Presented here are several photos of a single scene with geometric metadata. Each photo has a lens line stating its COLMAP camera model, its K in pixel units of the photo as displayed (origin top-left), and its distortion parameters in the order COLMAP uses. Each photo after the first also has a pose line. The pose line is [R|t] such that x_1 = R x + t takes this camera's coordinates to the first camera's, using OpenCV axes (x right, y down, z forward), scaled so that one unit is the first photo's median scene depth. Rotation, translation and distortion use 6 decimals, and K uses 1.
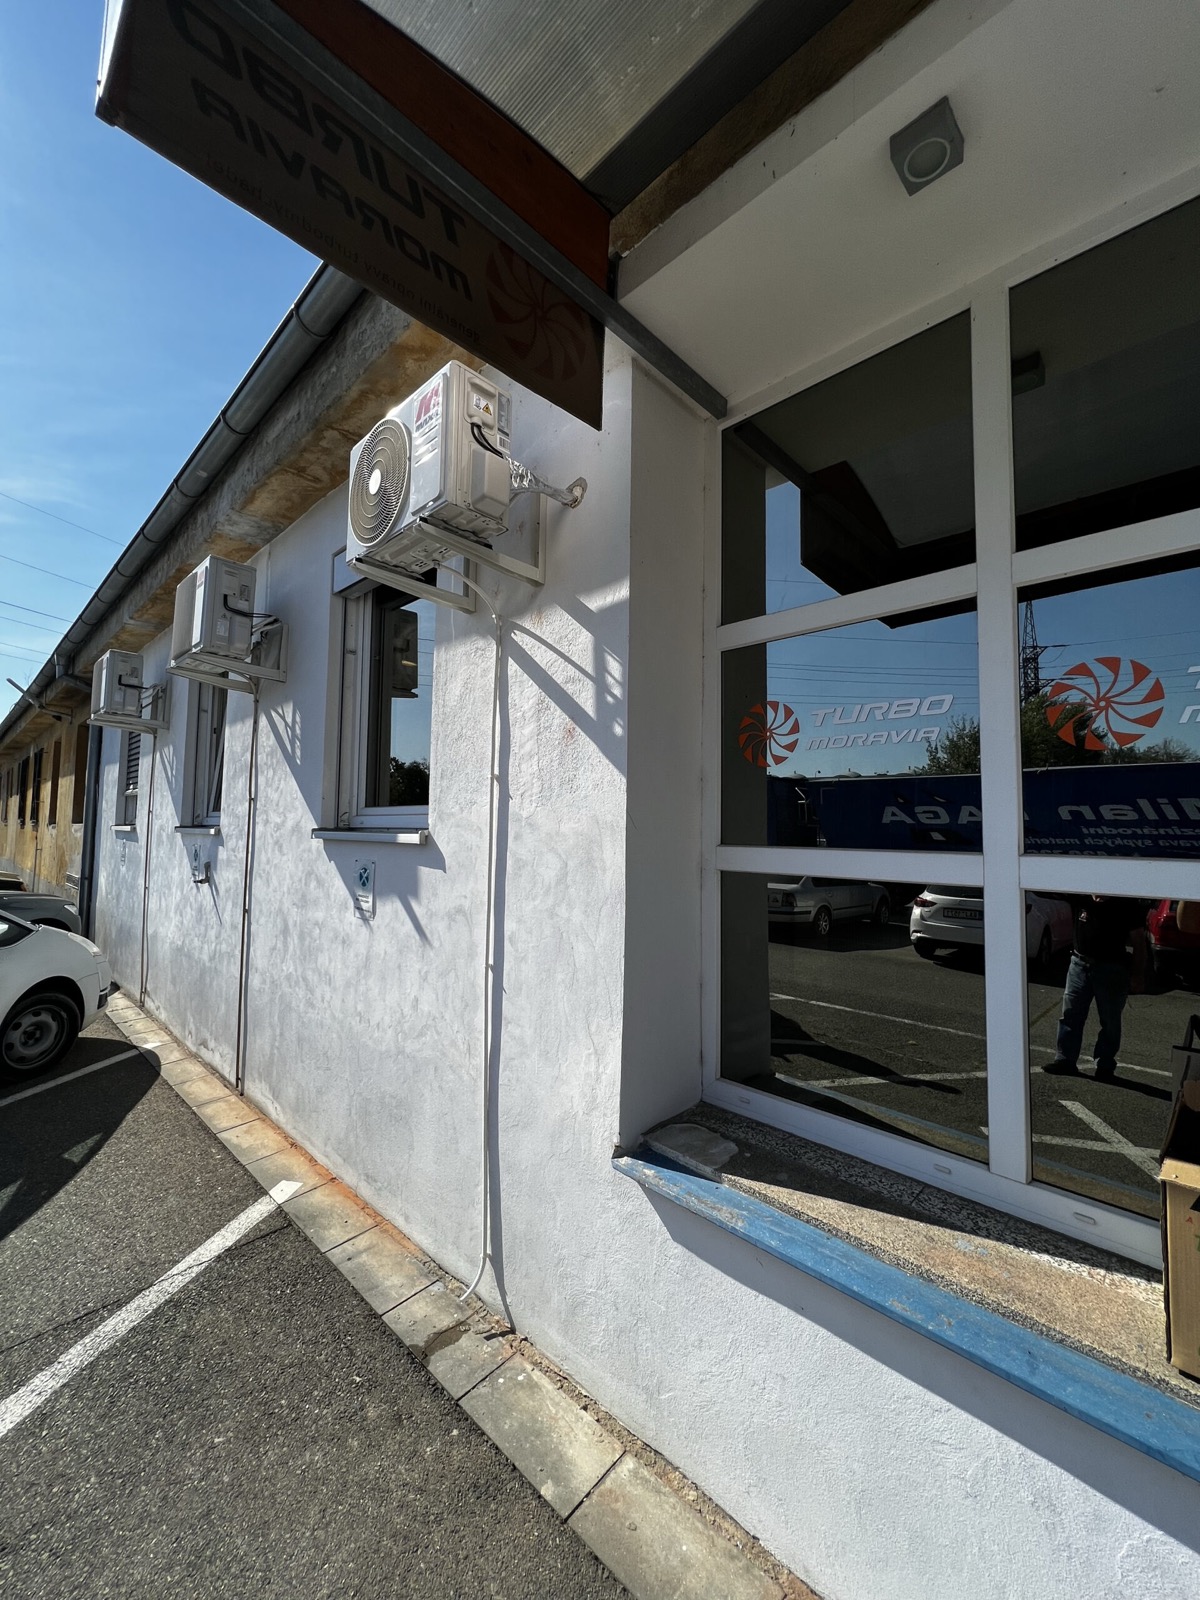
lens RADIAL K [[642.1, 0, 601.7], [0, 642.1, 792.2], [0, 0, 1]] dist [-0.000784, 0.000275]
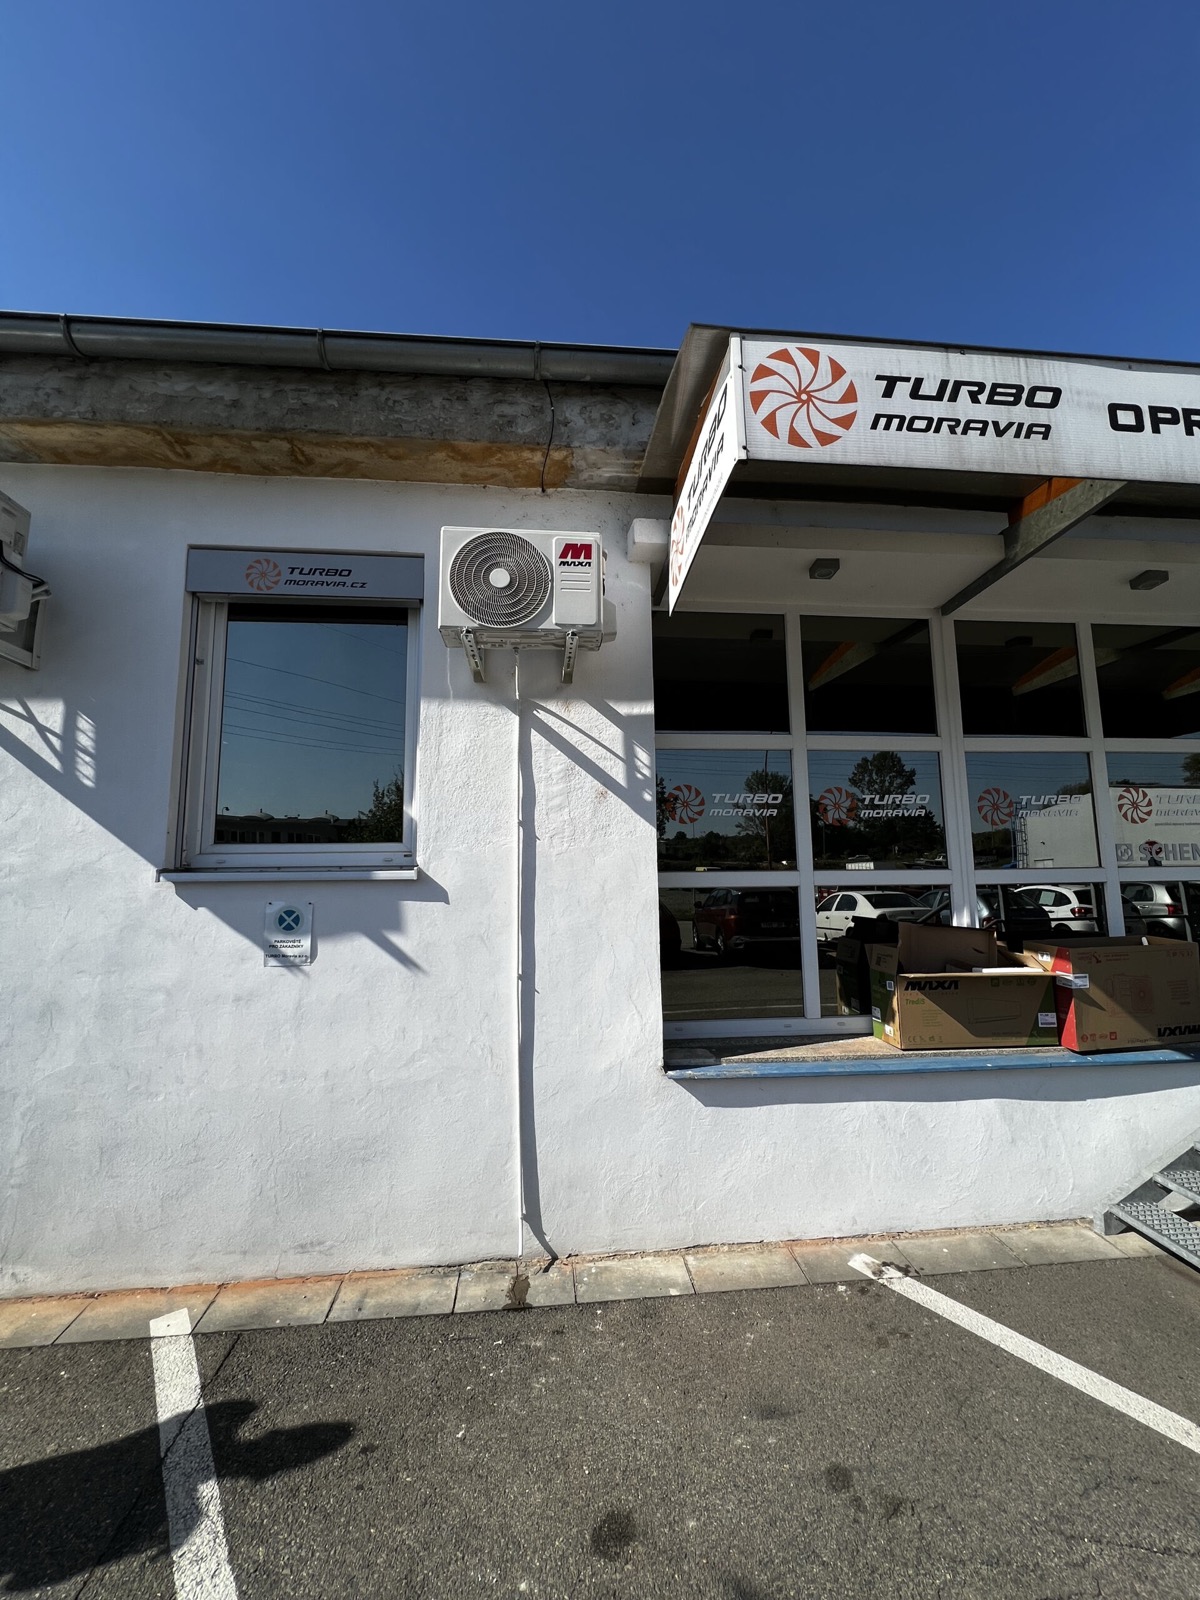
lens RADIAL K [[642.1, 0, 601.8], [0, 642.1, 794.2], [0, 0, 1]] dist [-0.000784, 0.000275]
pose [[0.647858, 0.071989, 0.758352, -1.124372], [-0.024687, 0.996986, -0.073552, 0.011543], [-0.761361, 0.028930, 0.647682, 0.077603]]
